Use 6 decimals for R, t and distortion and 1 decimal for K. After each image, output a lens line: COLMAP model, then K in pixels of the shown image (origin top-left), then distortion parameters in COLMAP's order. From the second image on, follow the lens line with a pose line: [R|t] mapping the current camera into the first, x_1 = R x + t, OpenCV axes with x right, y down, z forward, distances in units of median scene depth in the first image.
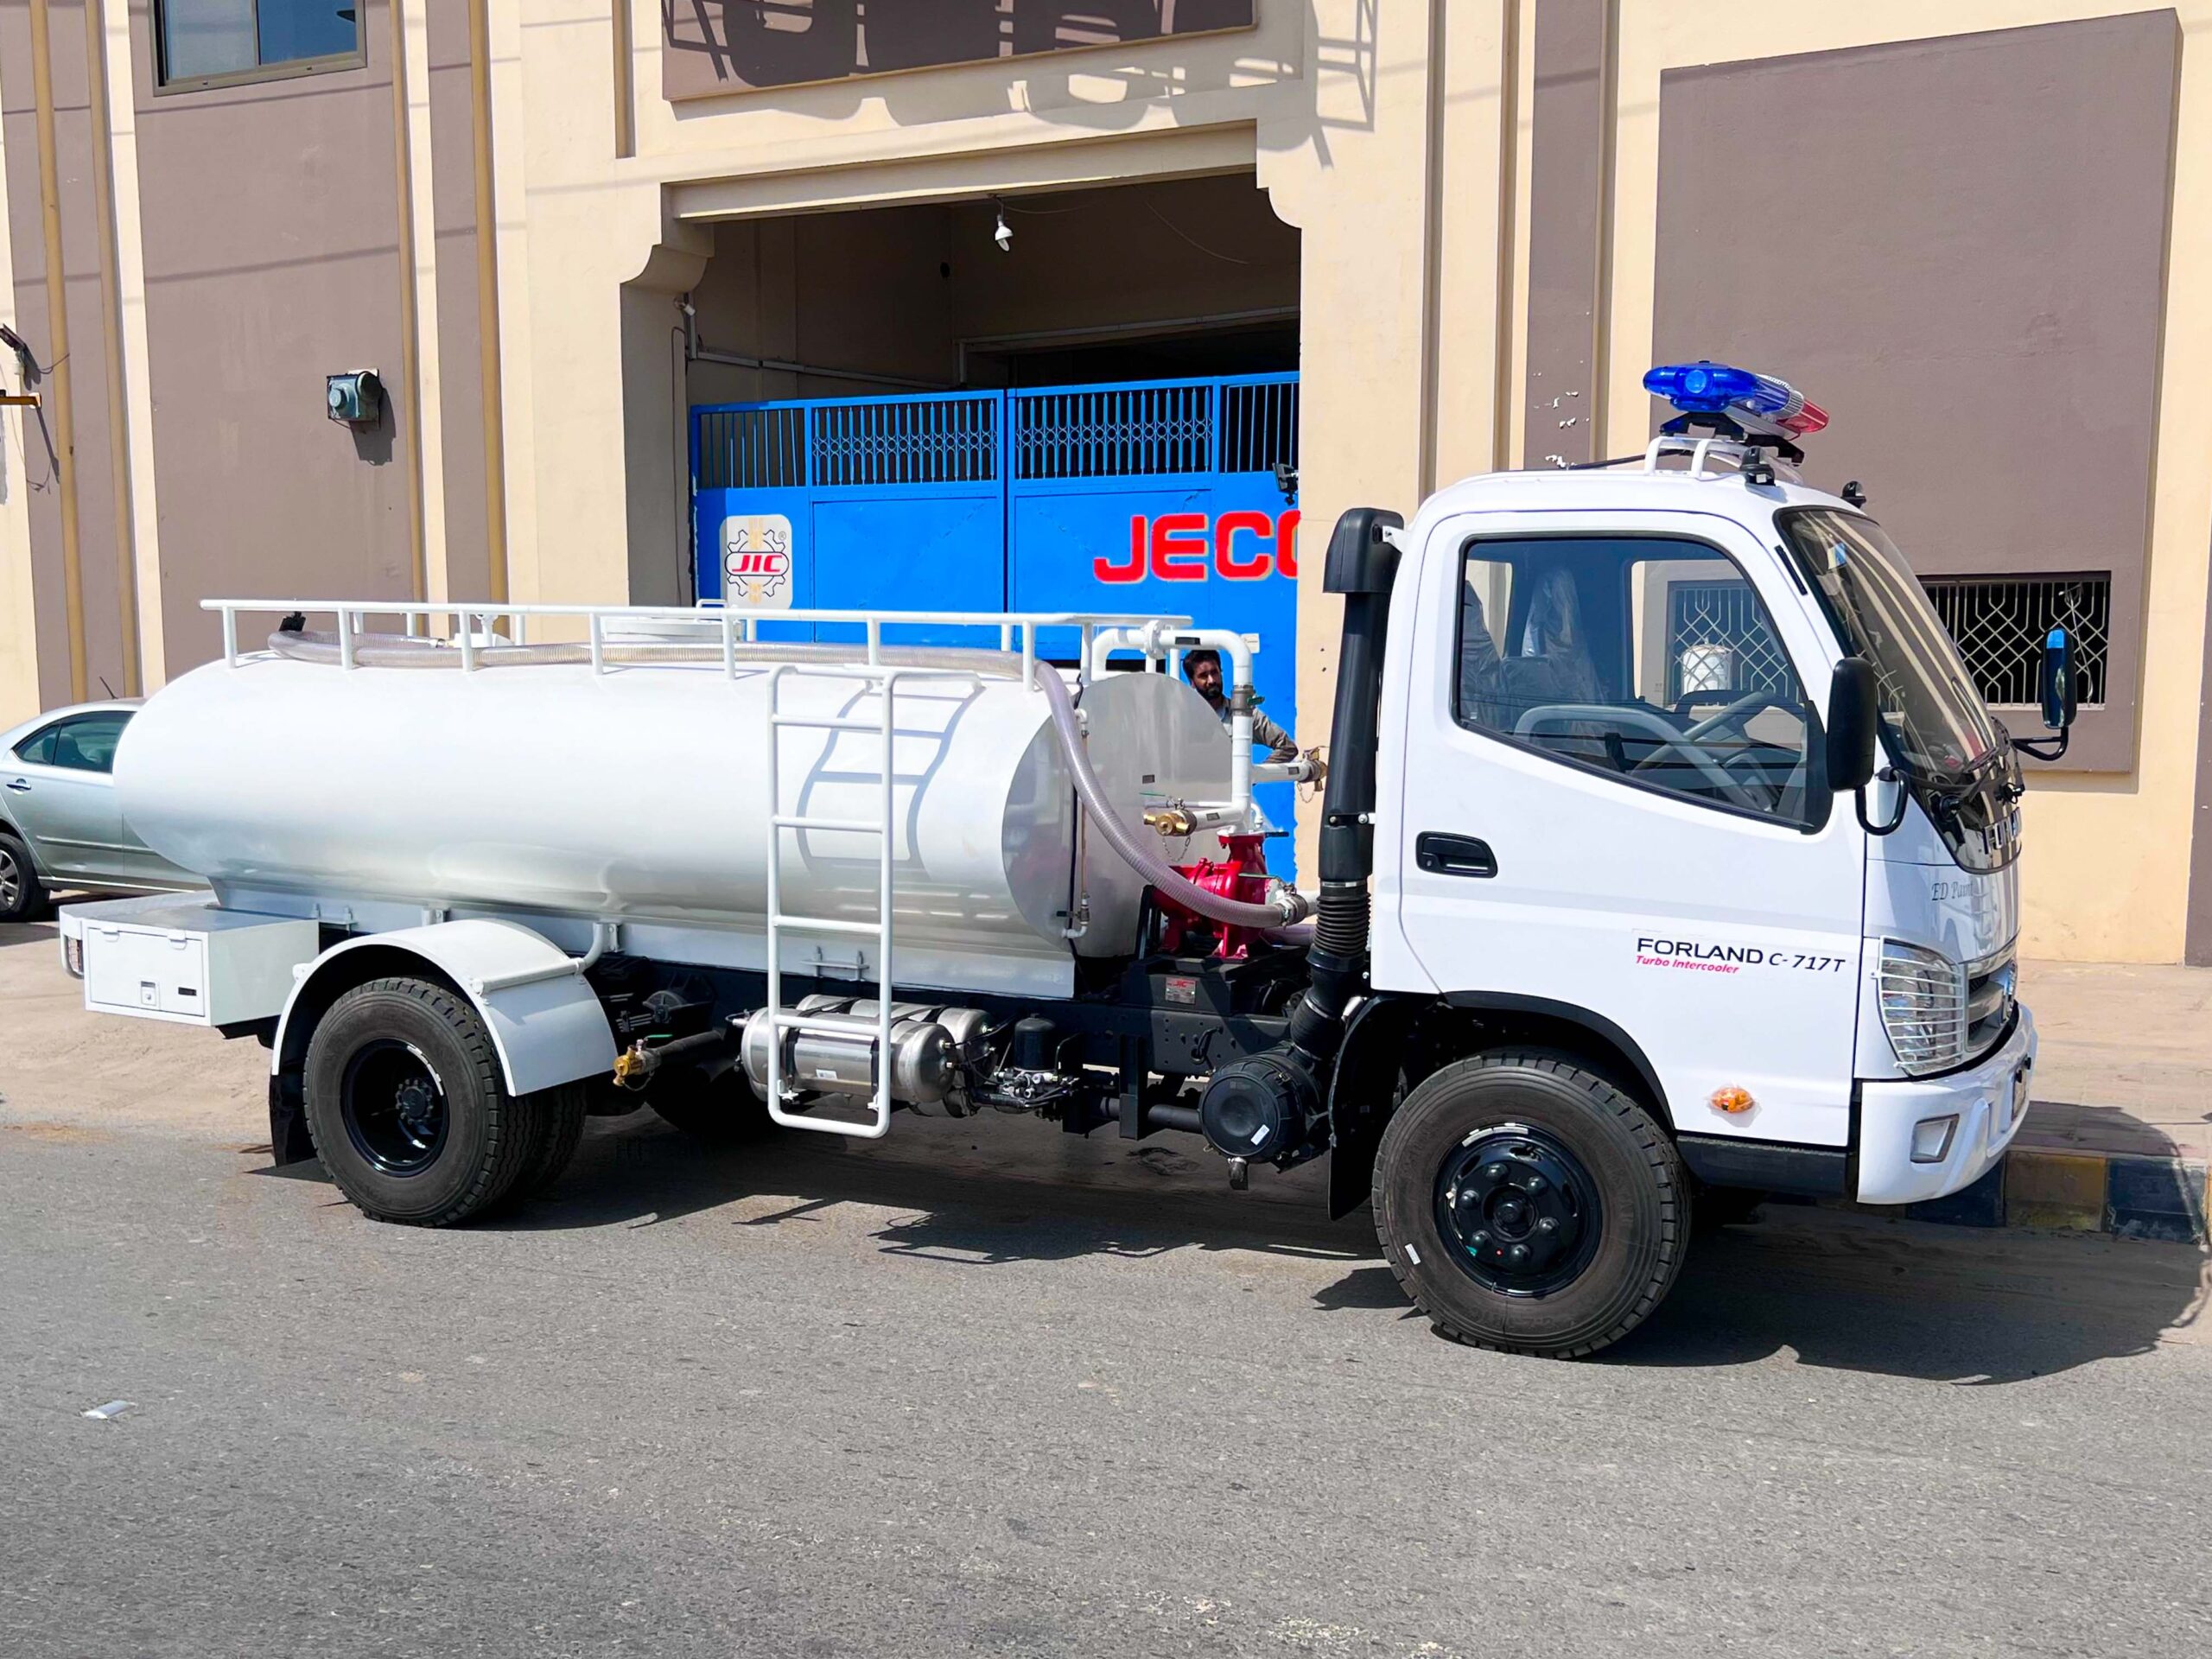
lens RADIAL K [[2320.3, 0, 1082.6], [0, 2320.3, 1007.5], [0, 0, 1]] dist [0.042271, 0.000000]
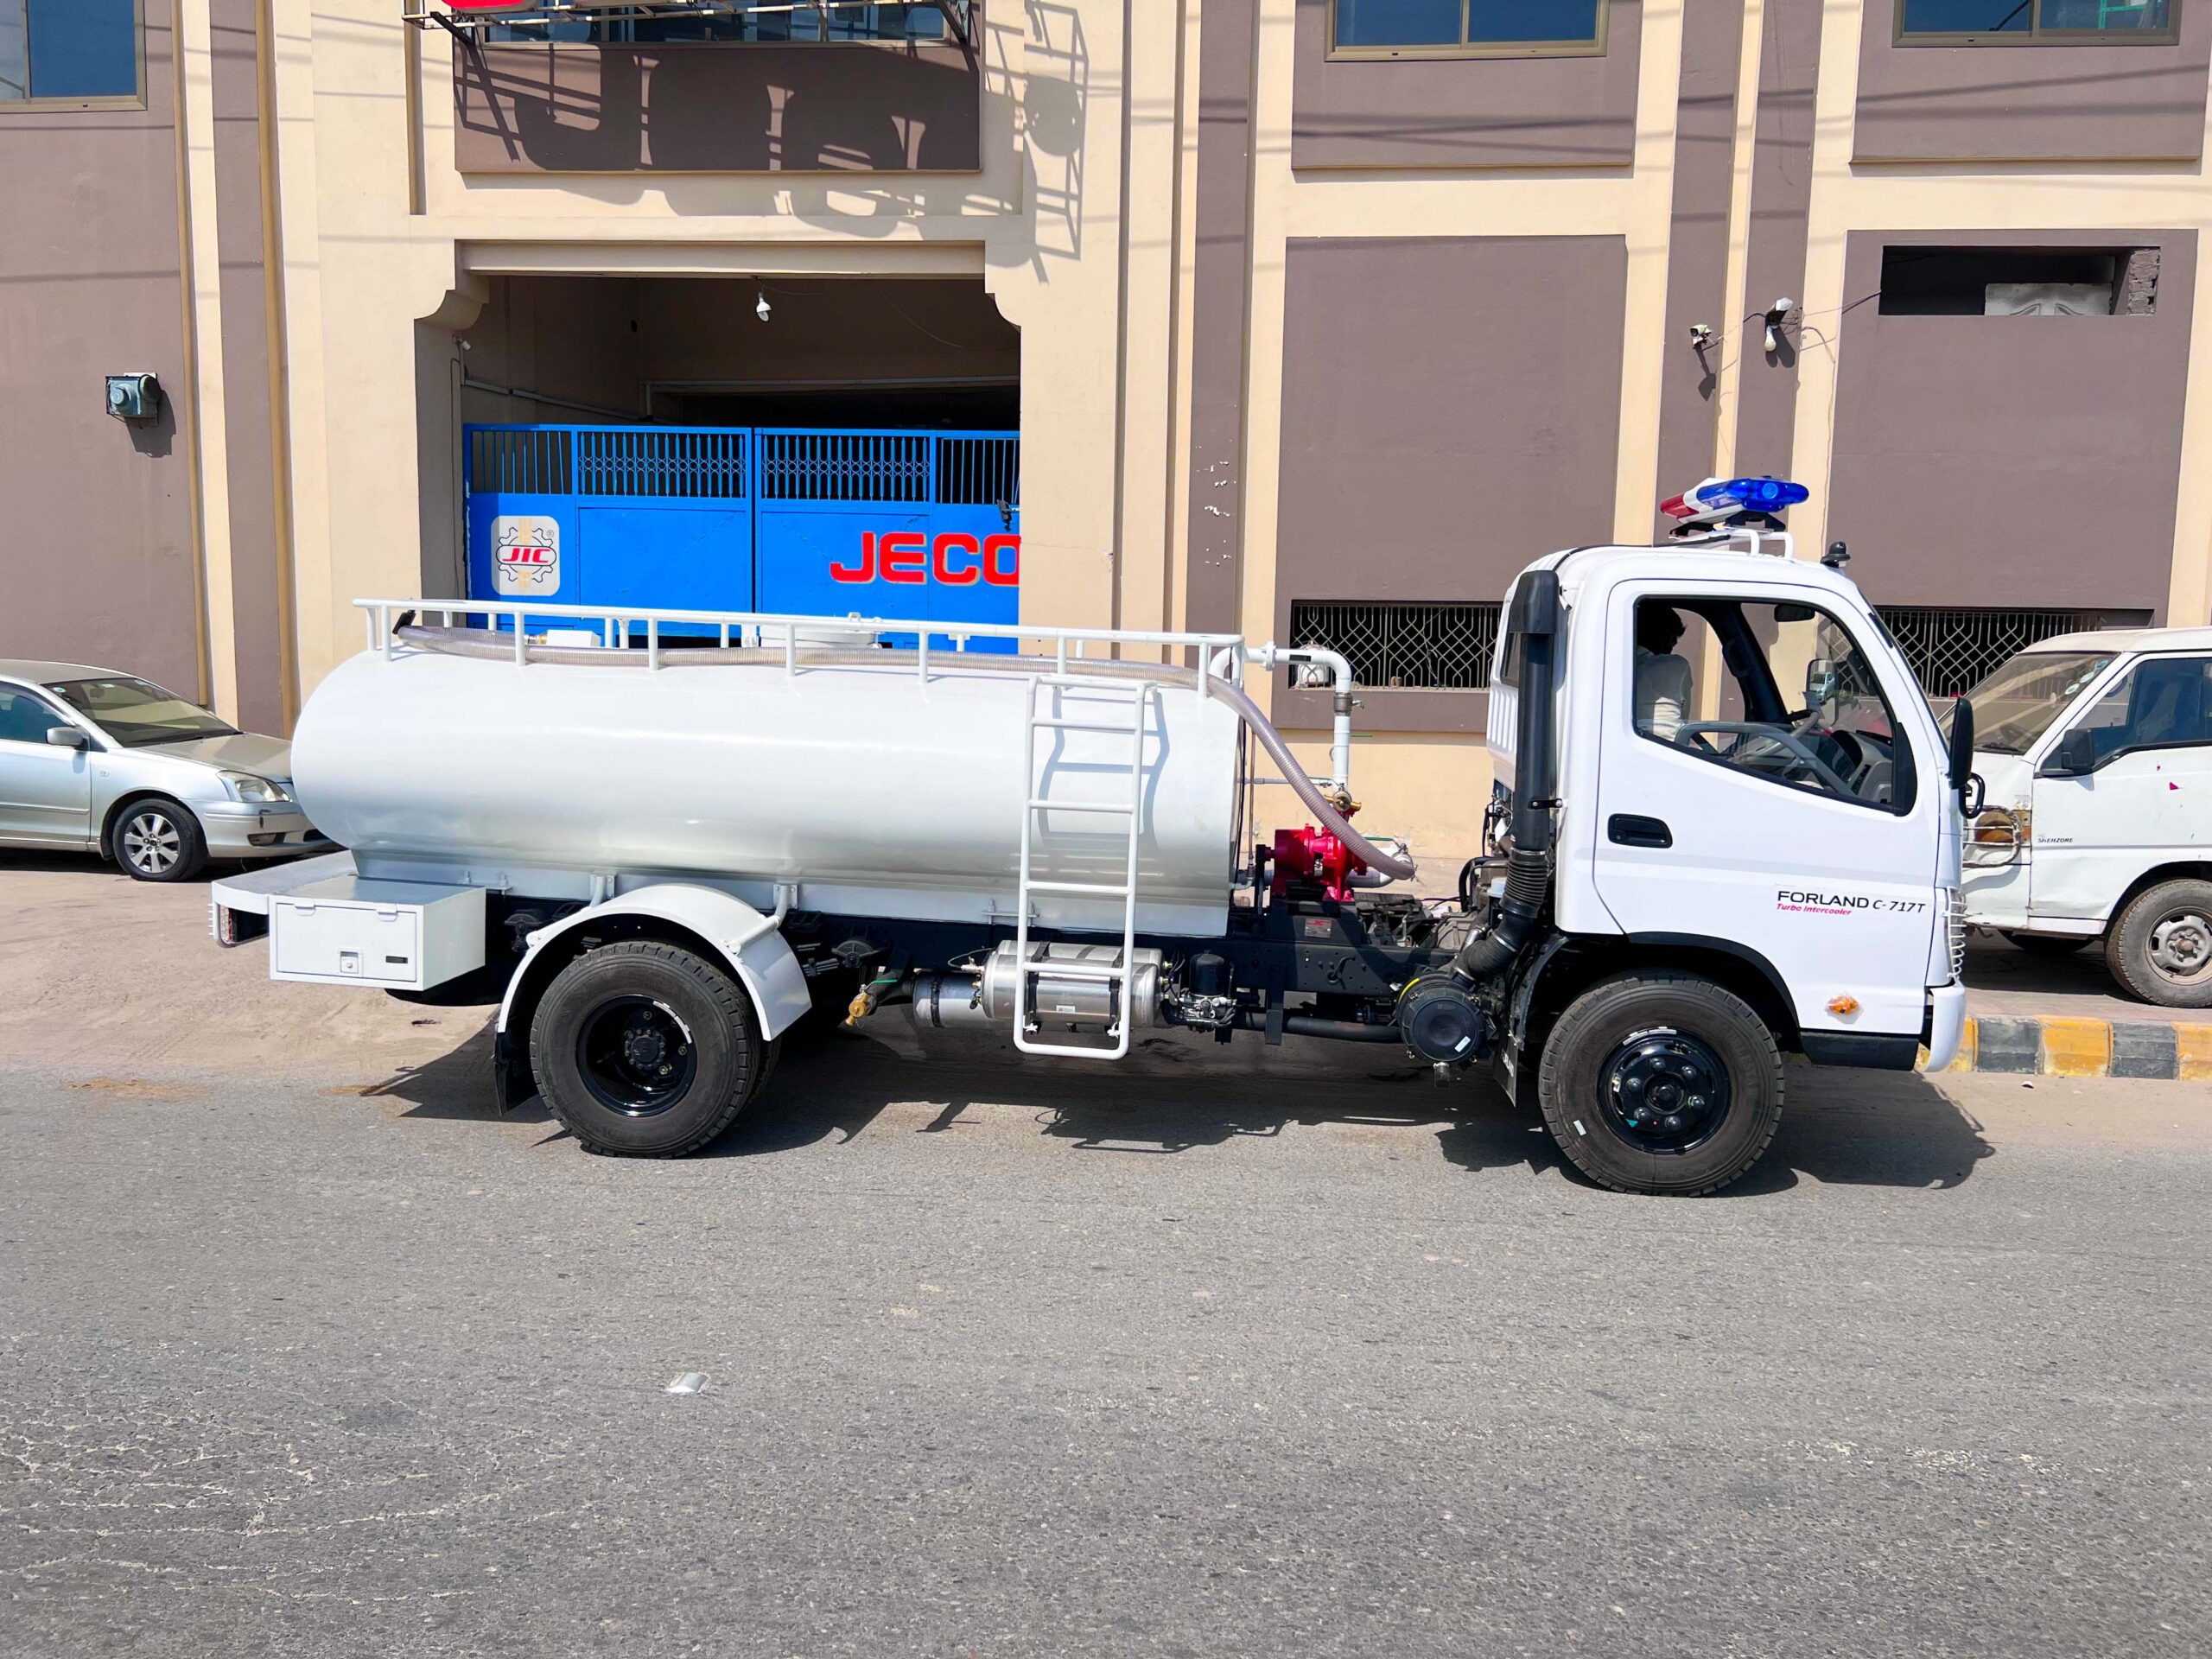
lens RADIAL K [[1686.8, 0, 1079.0], [0, 1686.8, 839.0], [0, 0, 1]] dist [0.043018, -0.037204]
pose [[0.936552, -0.023267, 0.349757, -0.374081], [0.030183, 0.999442, -0.014336, -0.043556], [-0.349228, 0.023983, 0.936731, 0.148208]]
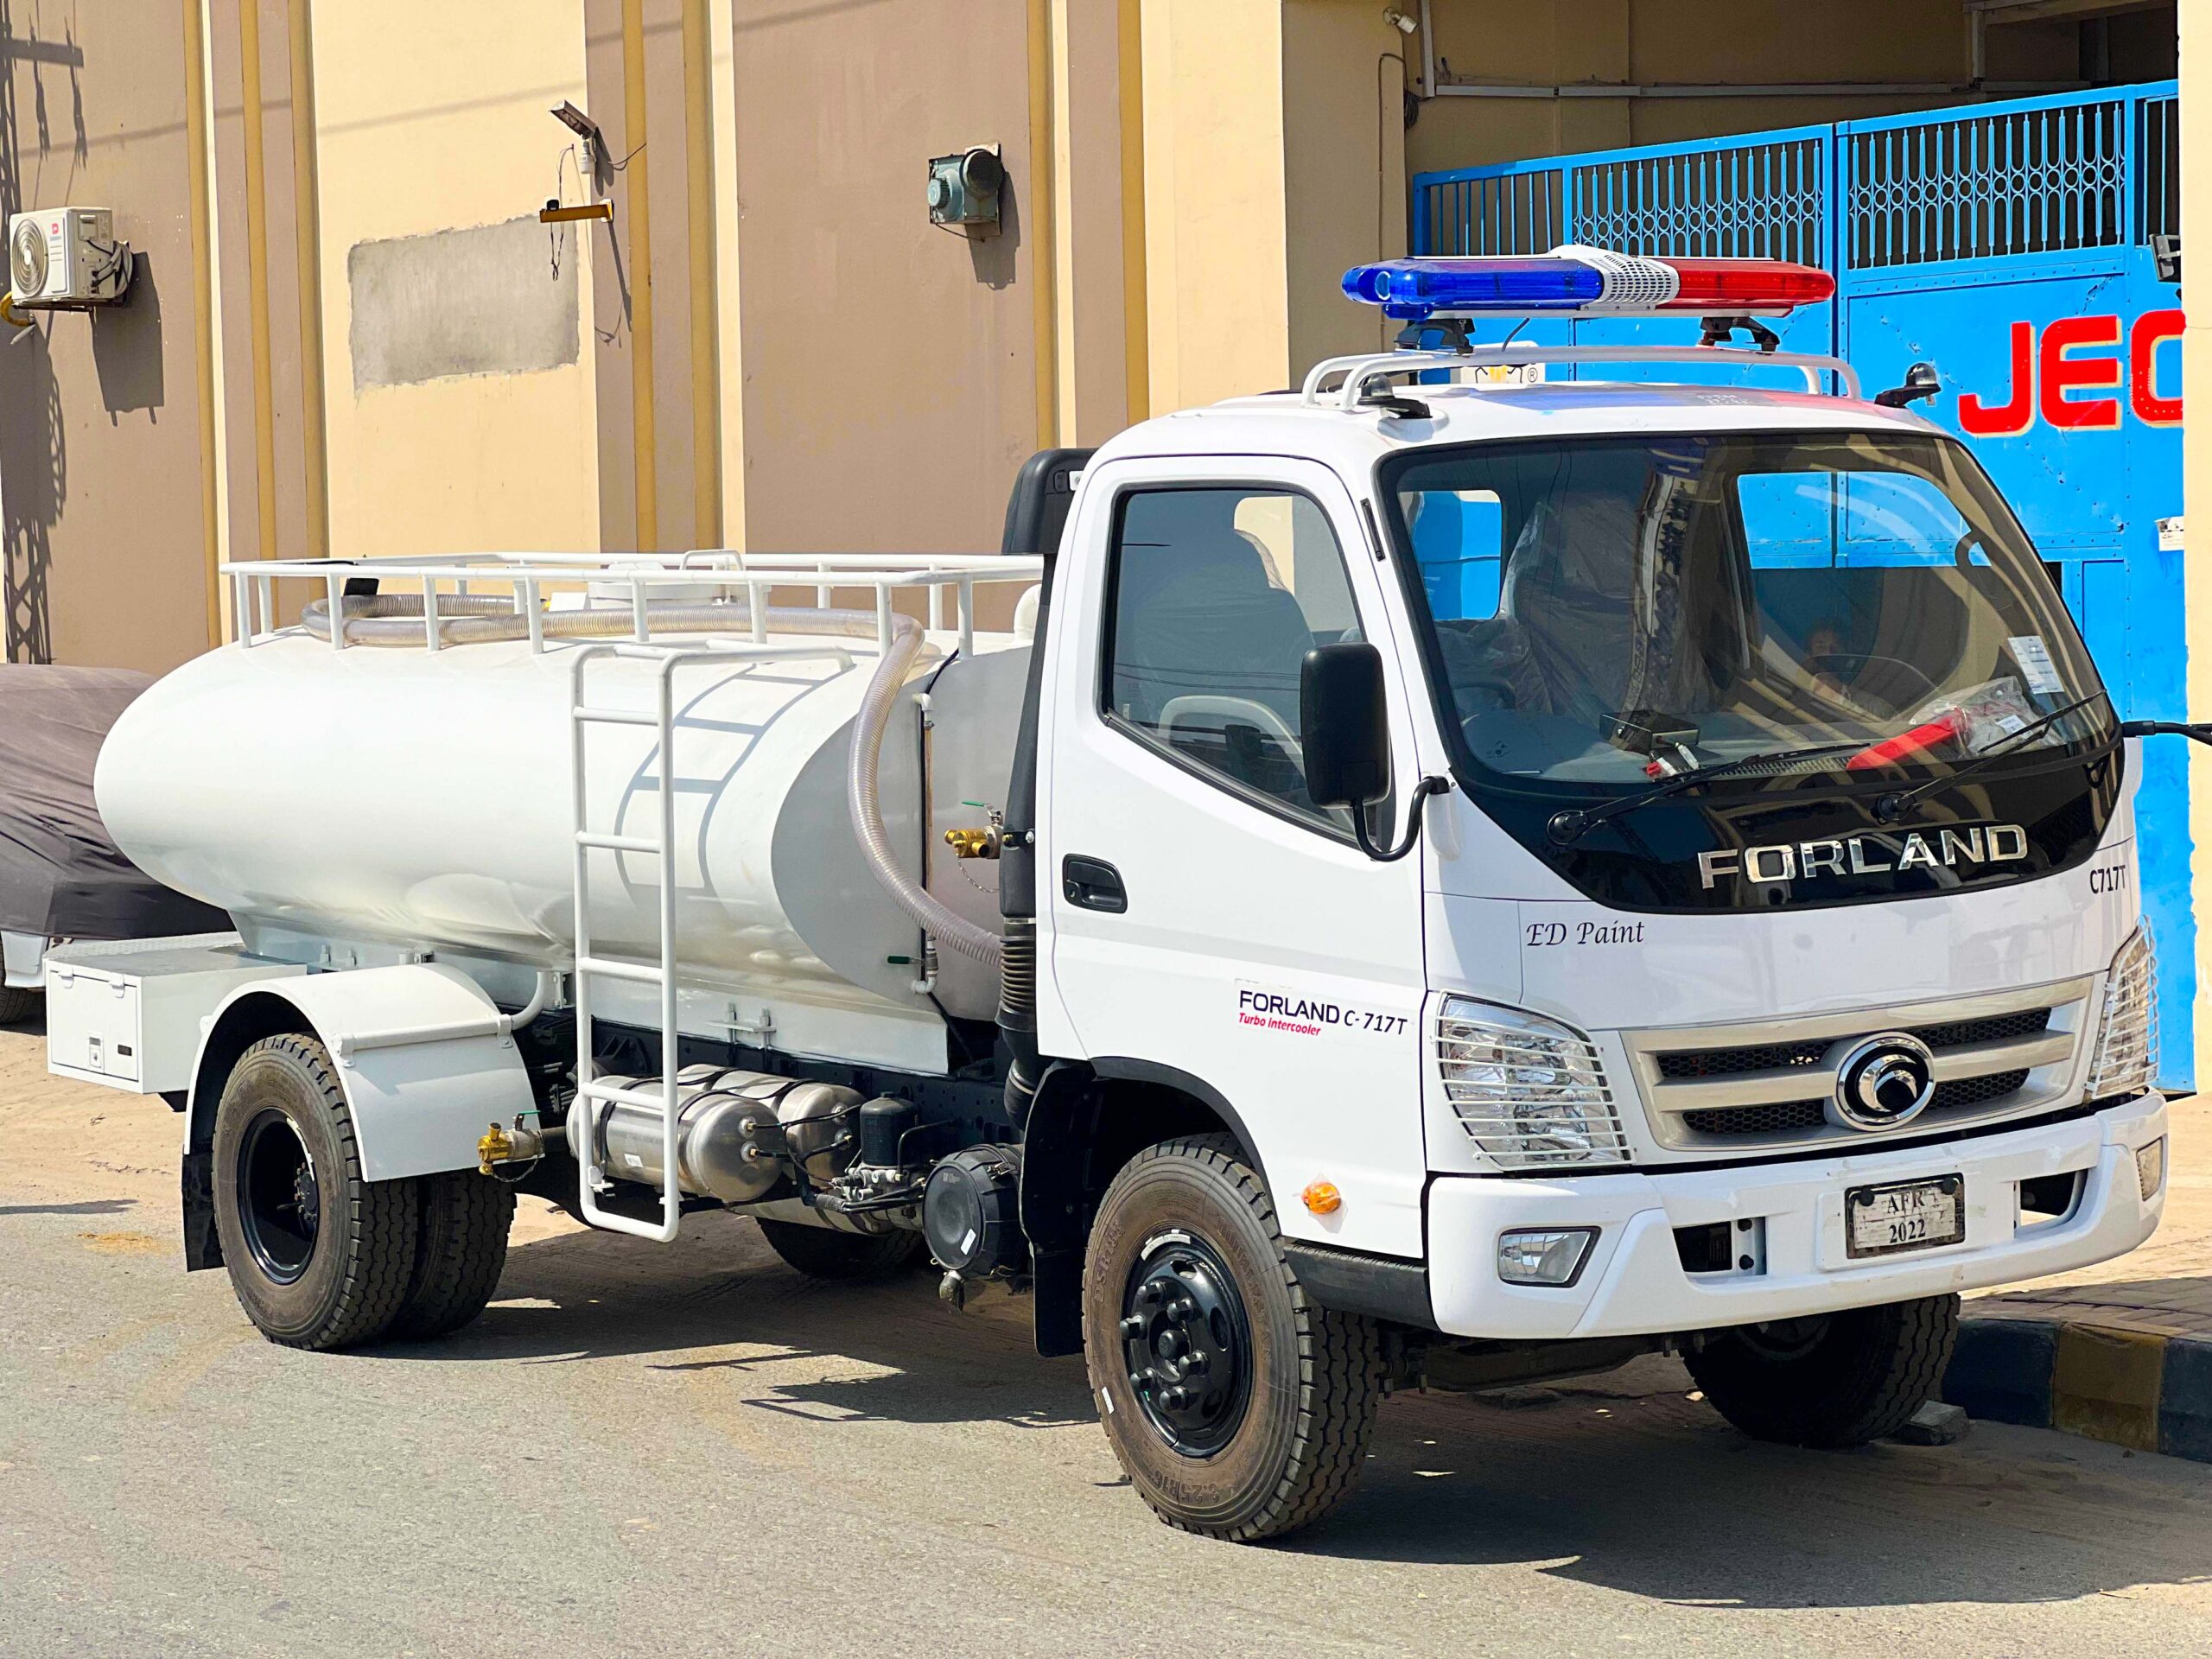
lens RADIAL K [[4854.3, 0, 1101.9], [0, 4854.3, 846.8], [0, 0, 1]] dist [0.180994, 0.000000]
pose [[0.893644, 0.002764, -0.448768, 0.697455], [-0.037789, 0.996893, -0.069112, 0.027871], [0.447183, 0.078720, 0.890972, -0.367709]]
